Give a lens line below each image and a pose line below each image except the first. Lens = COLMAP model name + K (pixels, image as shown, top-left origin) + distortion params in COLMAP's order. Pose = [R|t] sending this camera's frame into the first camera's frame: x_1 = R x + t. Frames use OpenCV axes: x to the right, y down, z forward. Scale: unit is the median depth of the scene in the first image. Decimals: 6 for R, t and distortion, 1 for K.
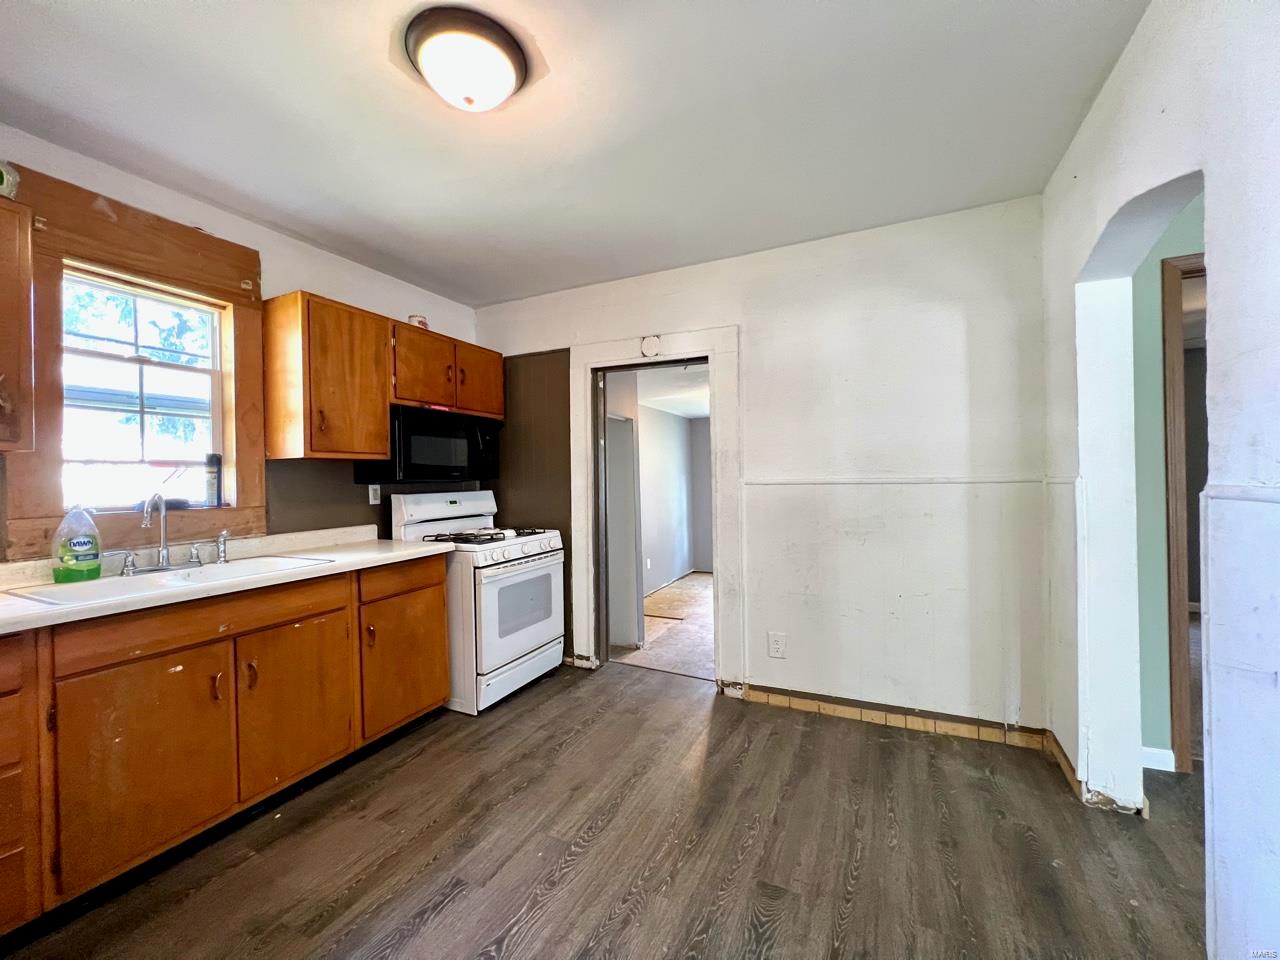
lens RADIAL K [[510.9, 0, 640.0], [0, 510.9, 480.0], [0, 0, 1]] dist [0.000431, 0.000155]
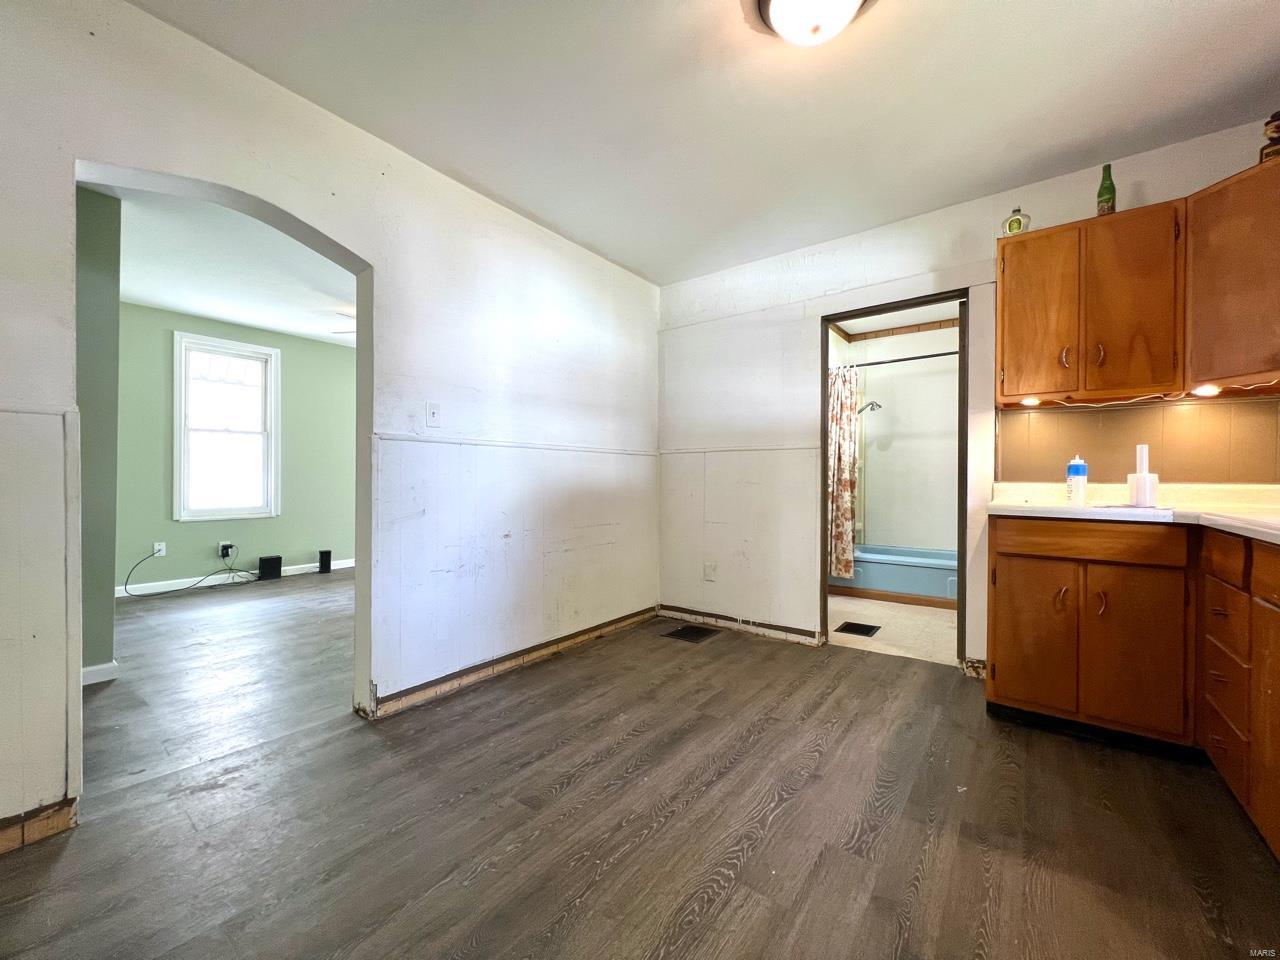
lens RADIAL K [[508.9, 0, 640.0], [0, 508.9, 480.0], [0, 0, 1]] dist [0.000072, 0.000015]
pose [[-0.981560, 0.011654, 0.190800, -0.165048], [0.012475, 0.999917, 0.003102, 0.141296], [-0.190748, 0.005425, -0.981624, 1.970007]]
